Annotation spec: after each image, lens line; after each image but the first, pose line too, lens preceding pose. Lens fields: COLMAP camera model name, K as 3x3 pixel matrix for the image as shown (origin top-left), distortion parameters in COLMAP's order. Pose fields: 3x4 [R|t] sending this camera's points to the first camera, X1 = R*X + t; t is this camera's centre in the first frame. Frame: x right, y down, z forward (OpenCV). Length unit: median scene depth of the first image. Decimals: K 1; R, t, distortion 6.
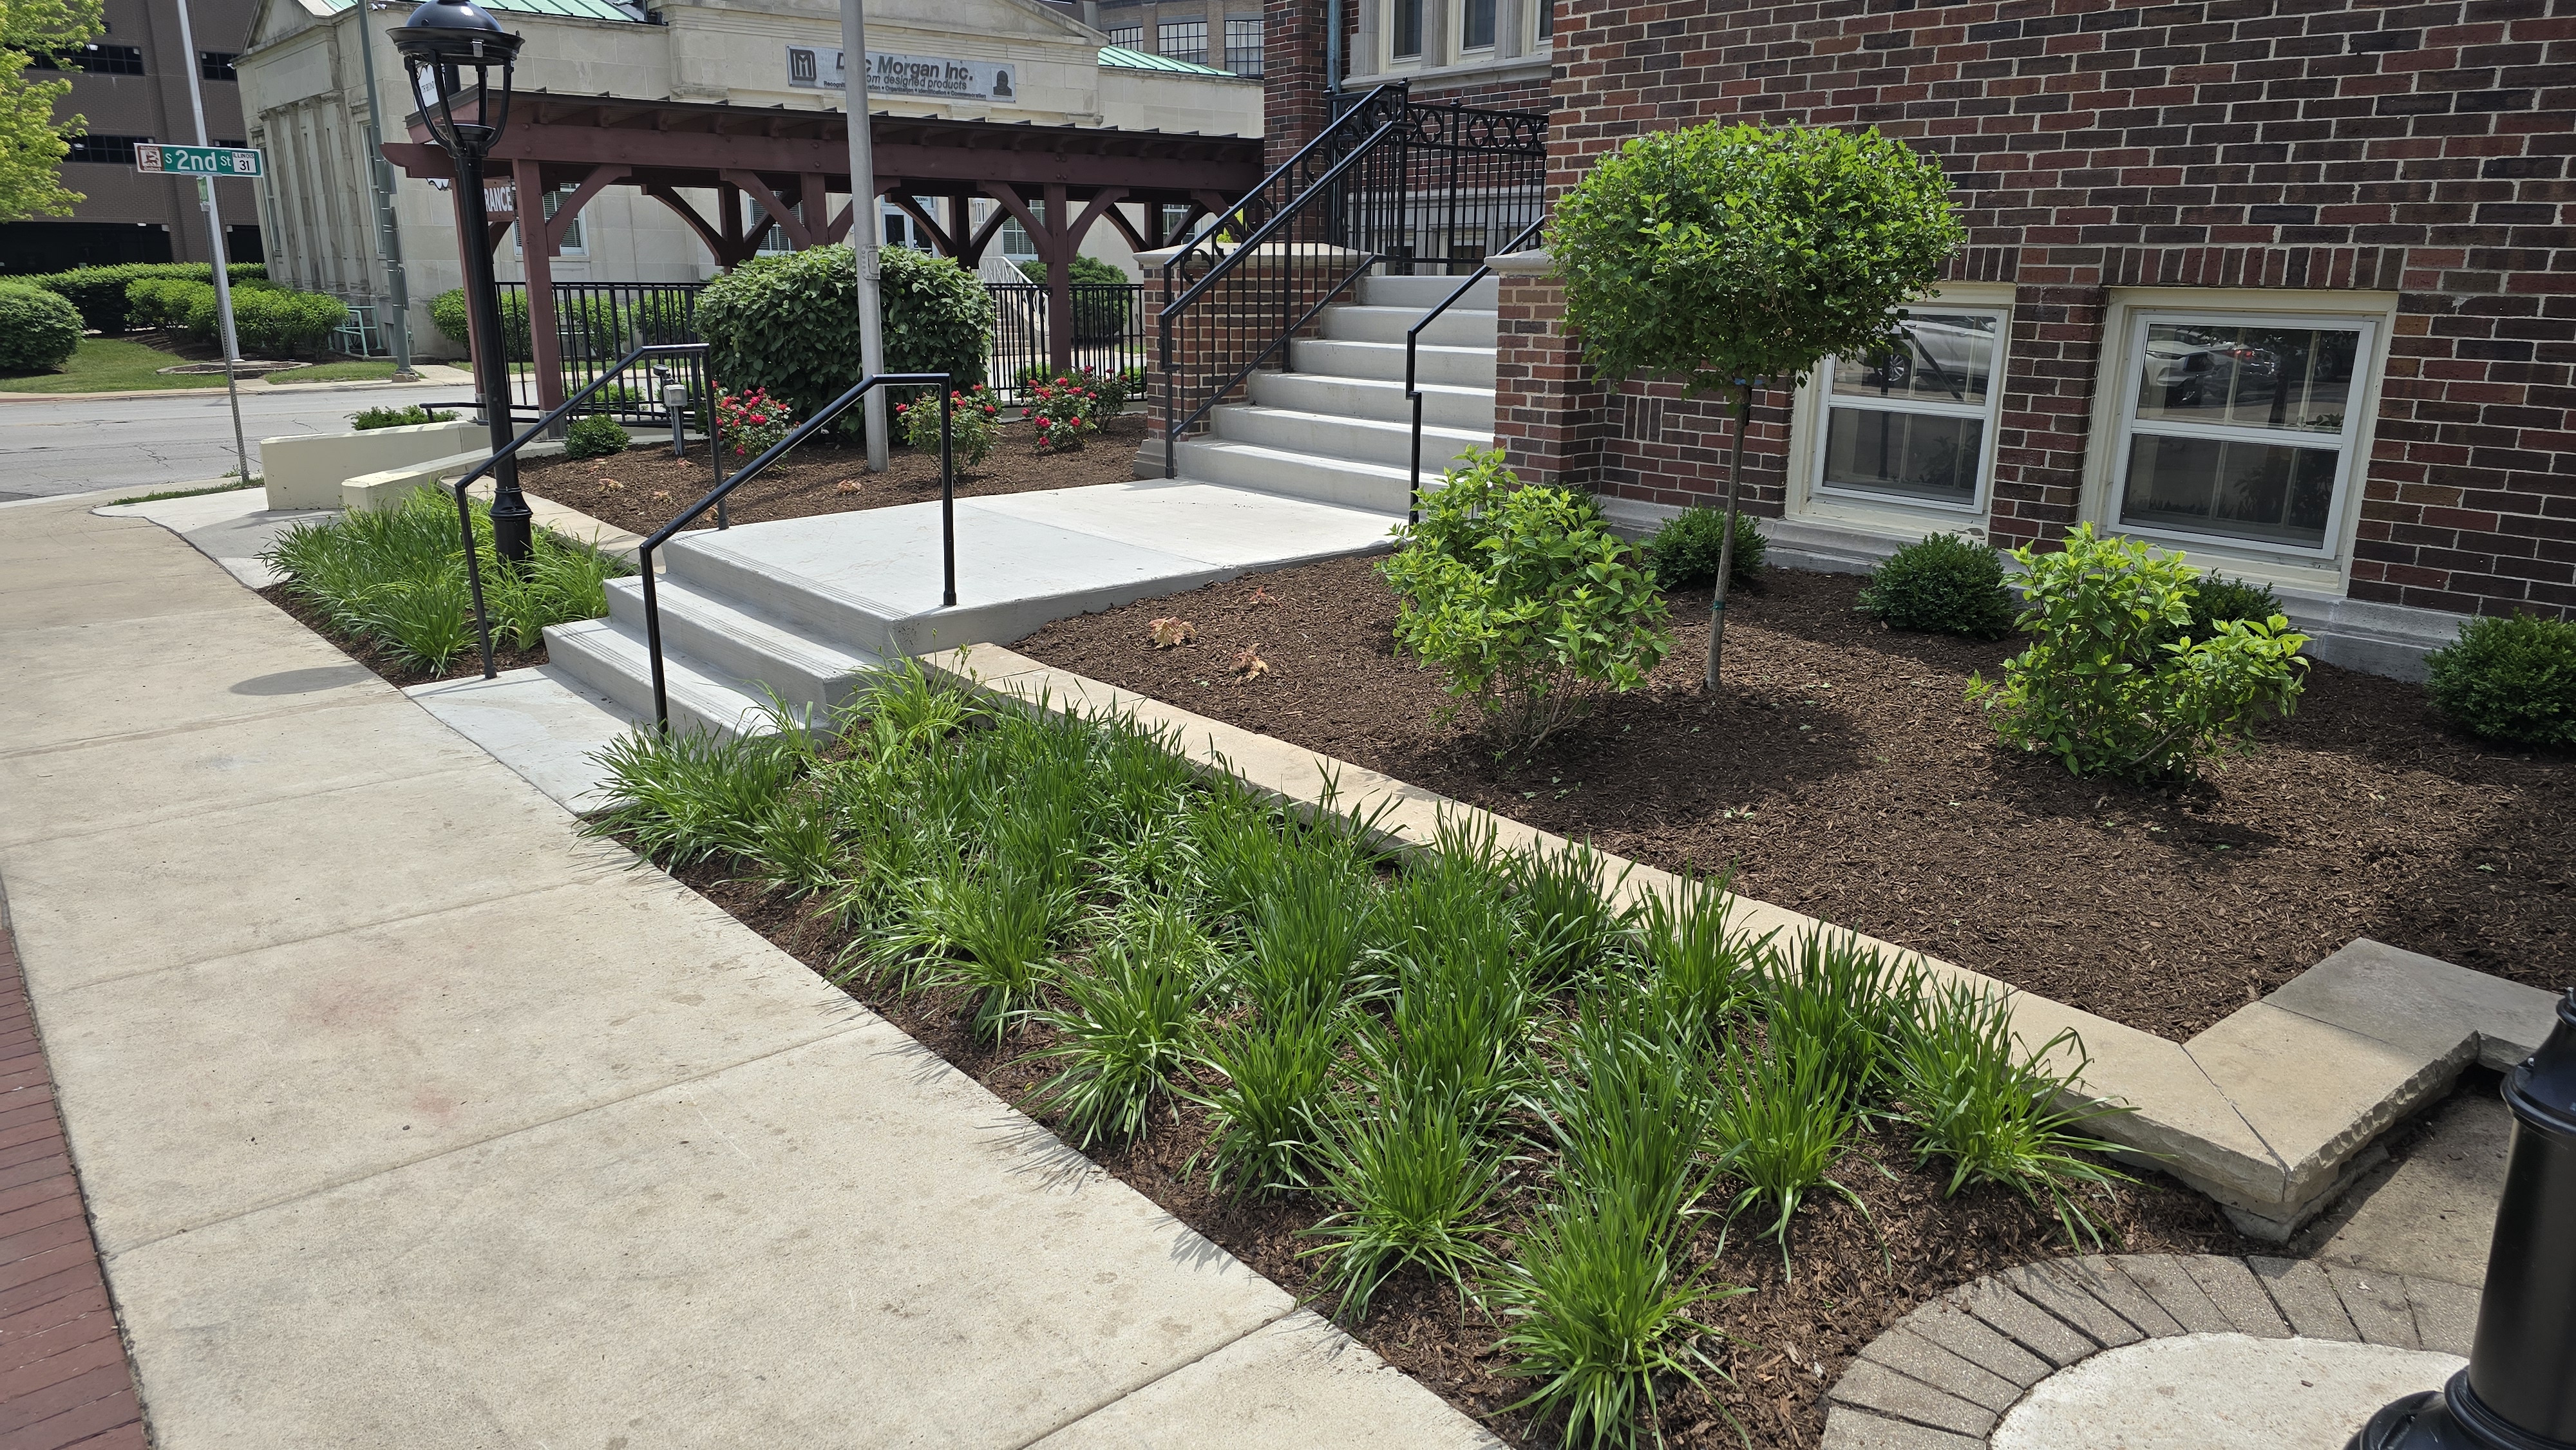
lens RADIAL K [[1719.2, 0, 1294.4], [0, 1719.2, 731.0], [0, 0, 1]] dist [0.063022, -0.056037]
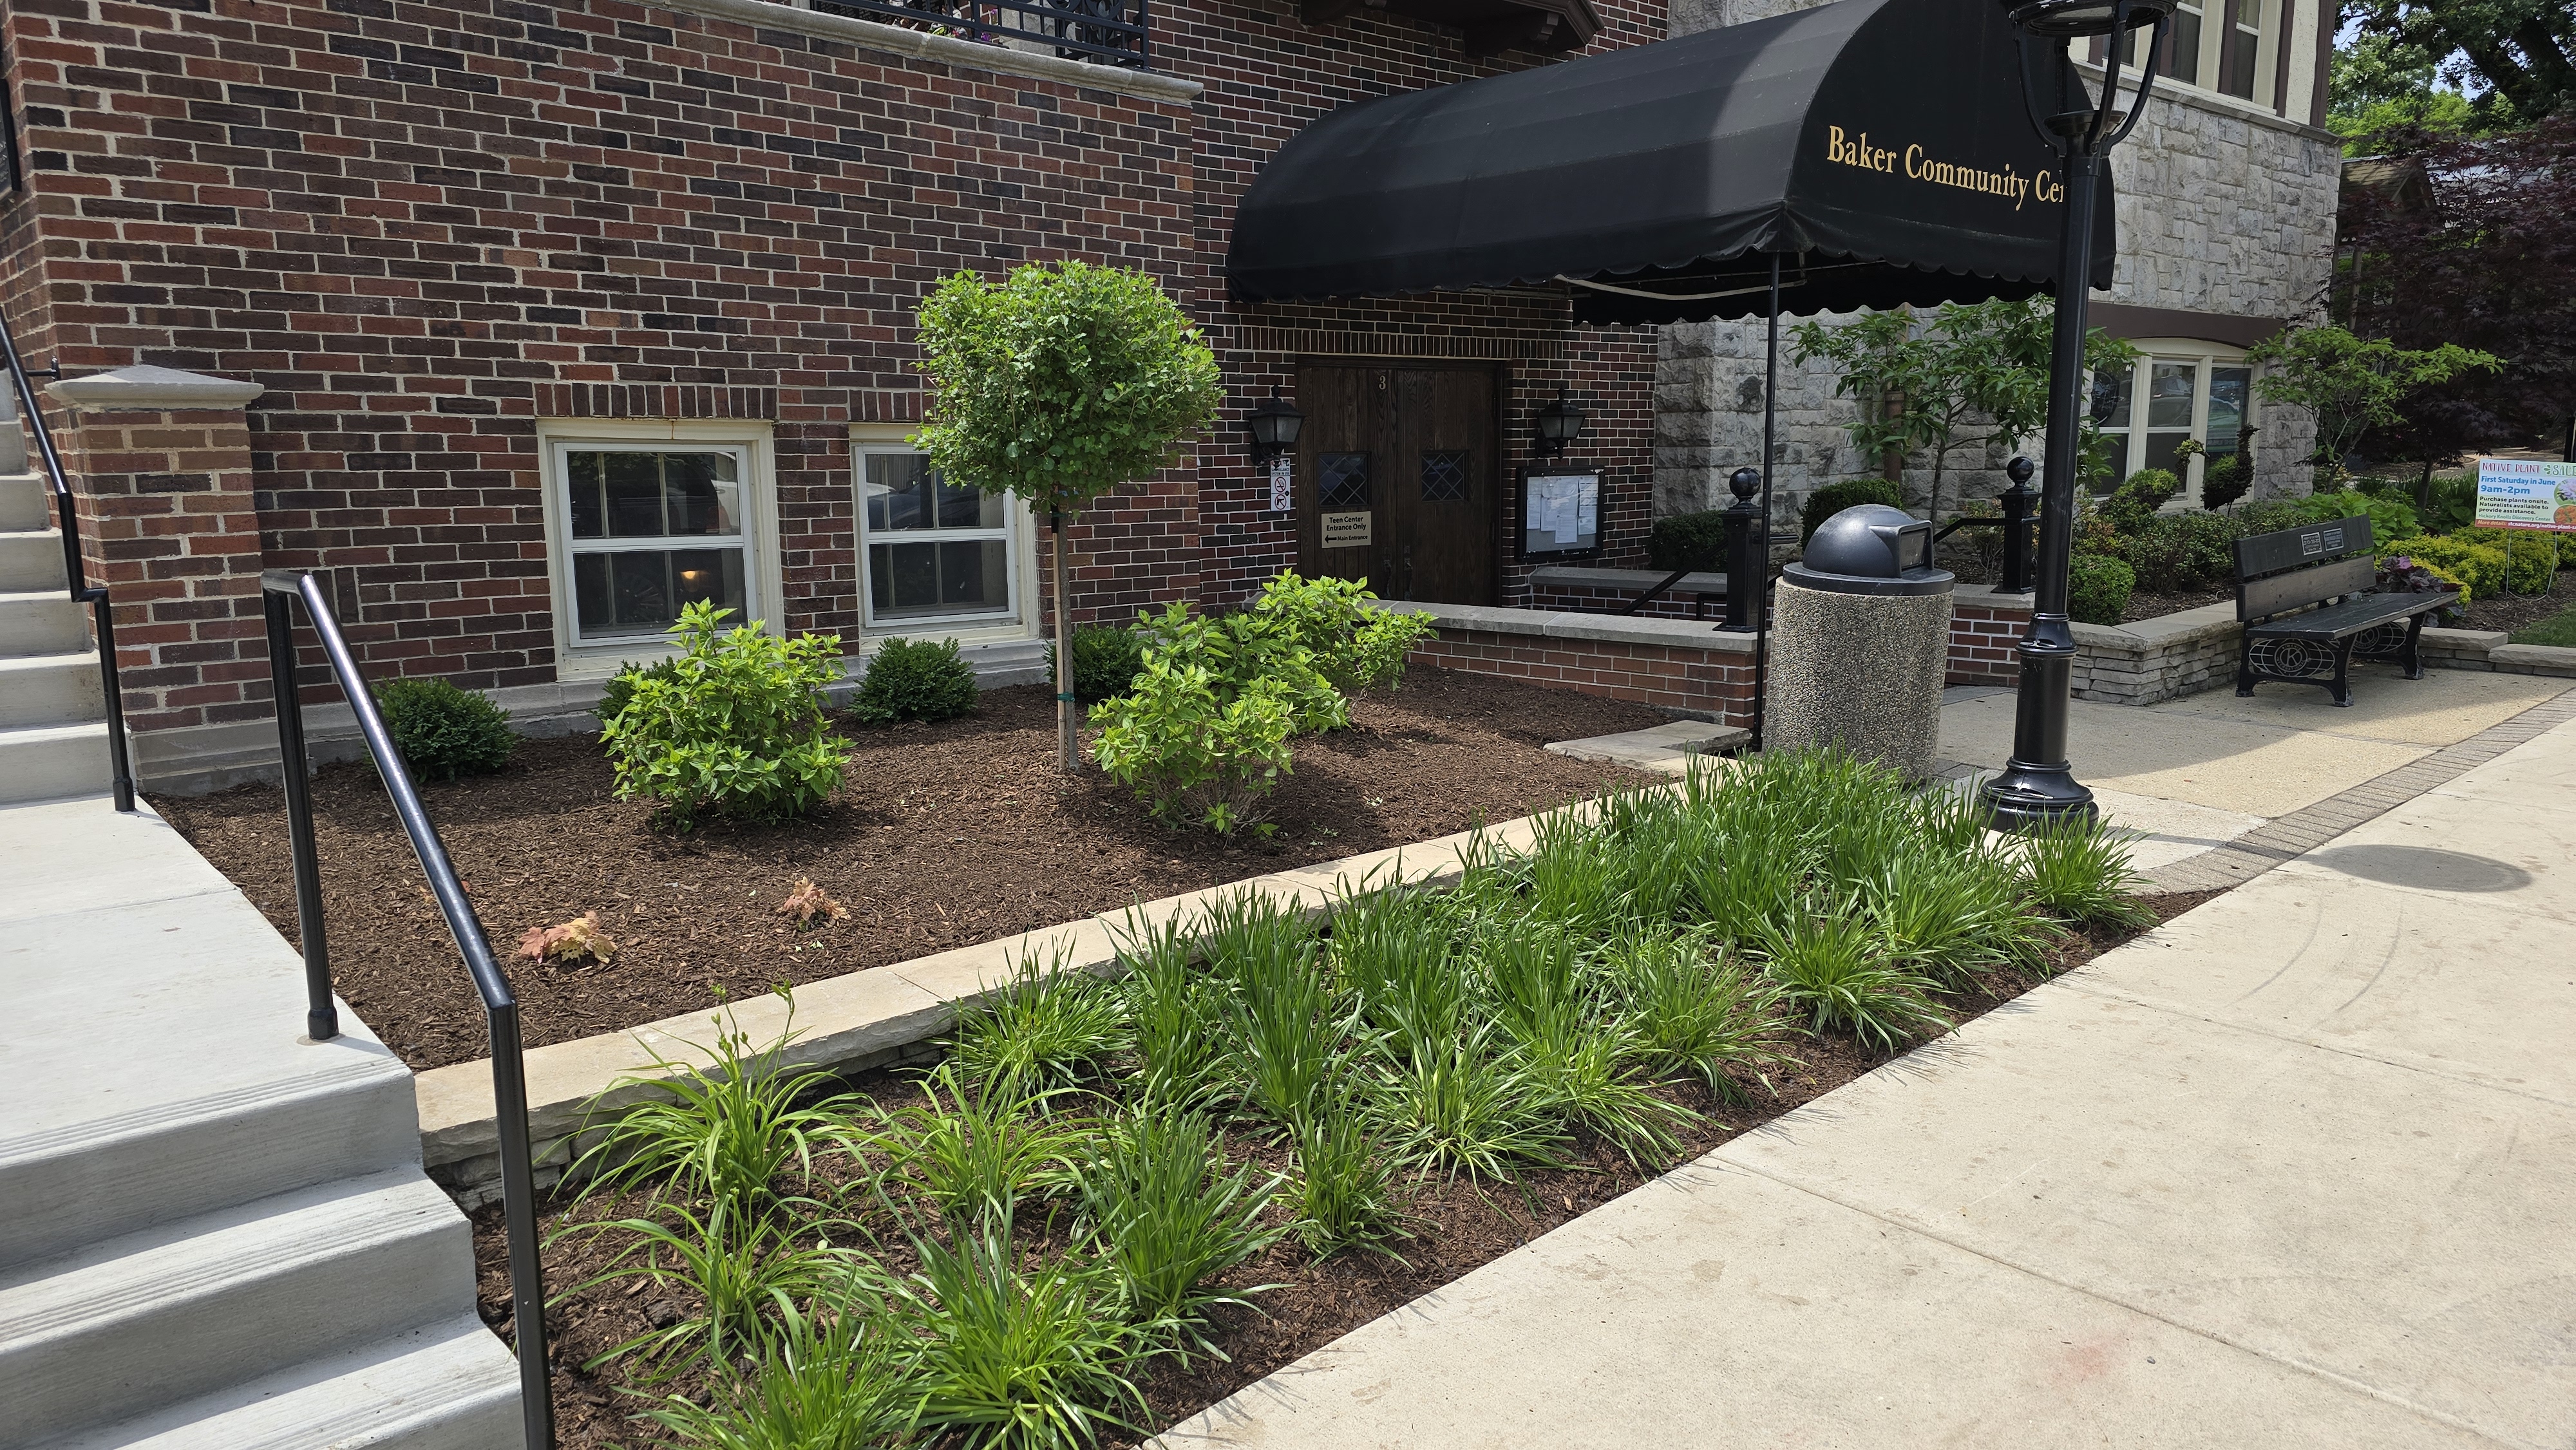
lens RADIAL K [[1719.2, 0, 1294.4], [0, 1719.2, 731.0], [0, 0, 1]] dist [0.063022, -0.056037]
pose [[-0.041307, -0.165160, 0.985401, -0.634955], [0.275991, 0.945985, 0.170123, -0.151162], [-0.960272, 0.278990, 0.006507, 0.662164]]
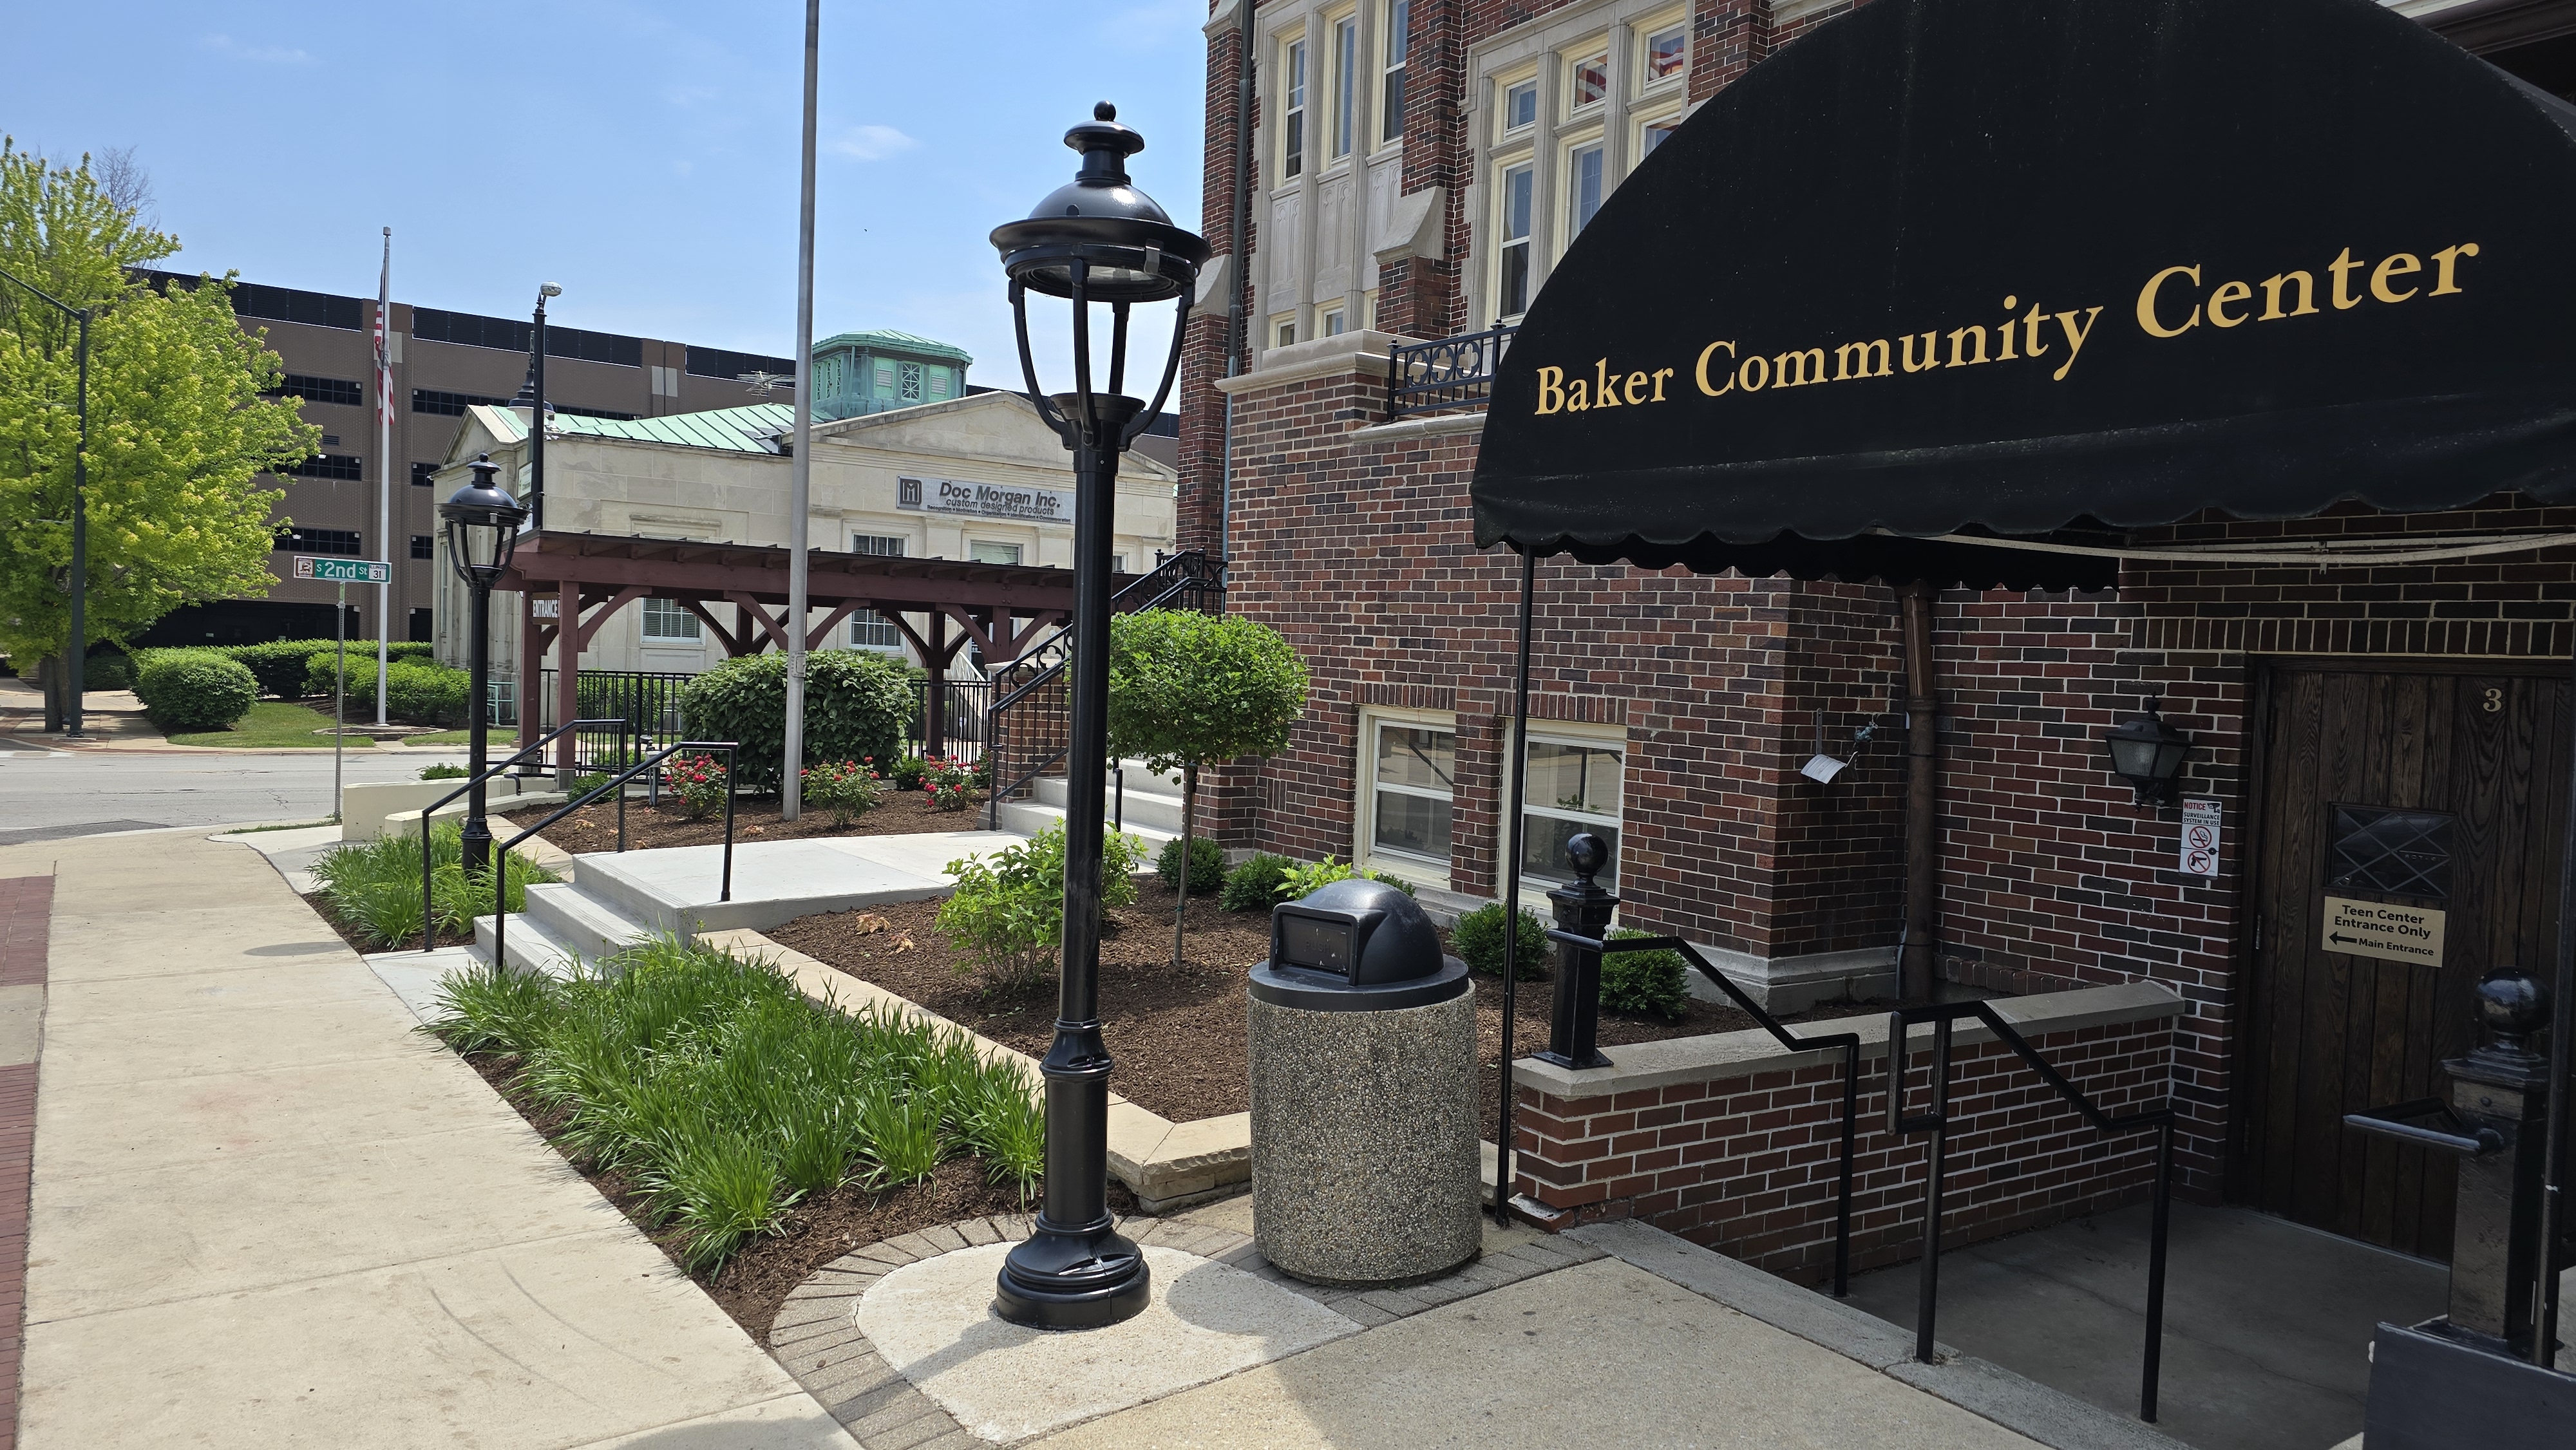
lens RADIAL K [[1719.7, 0, 1316.3], [0, 1719.7, 739.6], [0, 0, 1]] dist [0.105432, -0.111529]
pose [[0.997414, 0.035358, -0.062578, 0.349804], [-0.048208, 0.974855, -0.217562, 0.081400], [0.053312, 0.220016, 0.974038, -0.384511]]
